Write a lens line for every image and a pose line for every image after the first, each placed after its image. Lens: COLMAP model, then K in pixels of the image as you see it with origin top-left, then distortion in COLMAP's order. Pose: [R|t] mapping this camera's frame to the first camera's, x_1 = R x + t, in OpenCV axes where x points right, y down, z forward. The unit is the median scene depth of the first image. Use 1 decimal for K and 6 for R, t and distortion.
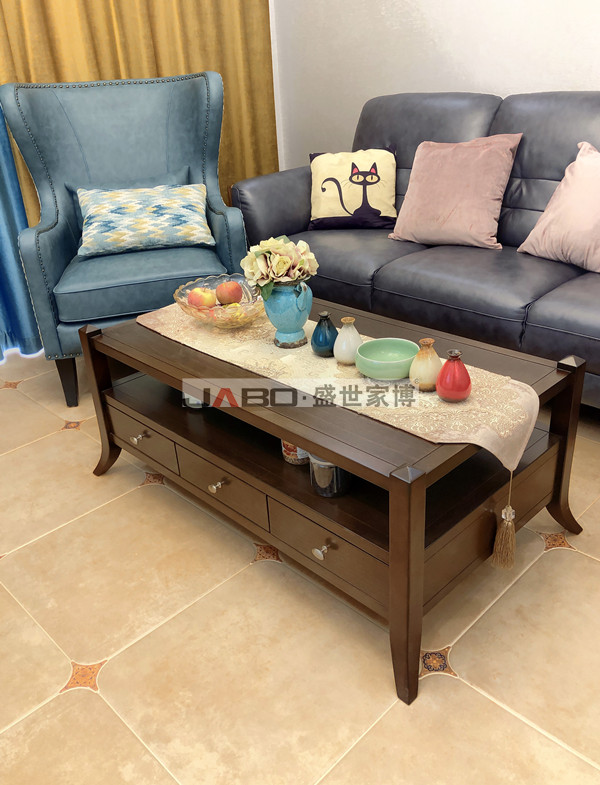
lens RADIAL K [[692.9, 0, 305.8], [0, 692.9, 384.8], [0, 0, 1]] dist [0.001893, 0.024874]
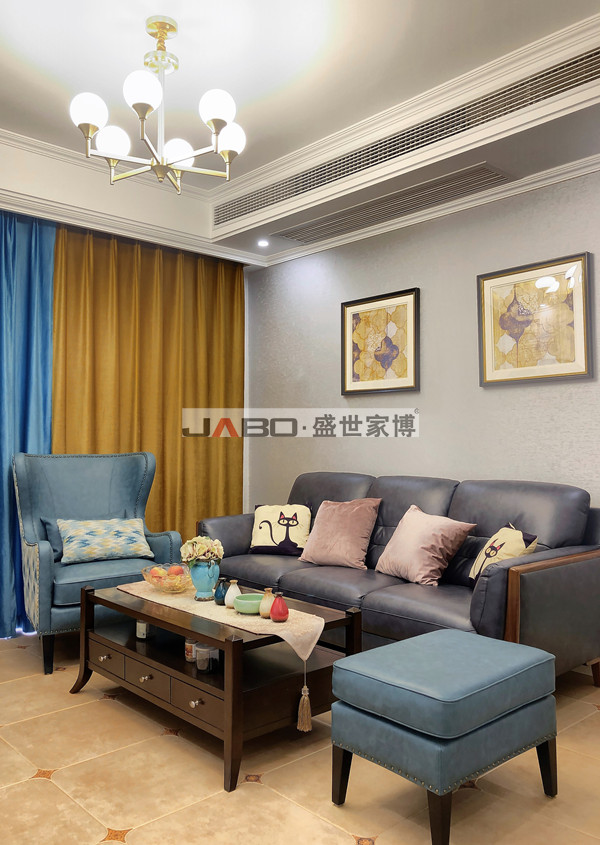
lens RADIAL K [[711.1, 0, 296.8], [0, 711.1, 420.5], [0, 0, 1]] dist [-0.020750, -0.024190]
pose [[0.996973, 0.061403, -0.047689, 0.252950], [-0.076465, 0.885344, -0.458605, 0.322838], [0.014061, 0.460863, 0.887360, -0.708295]]
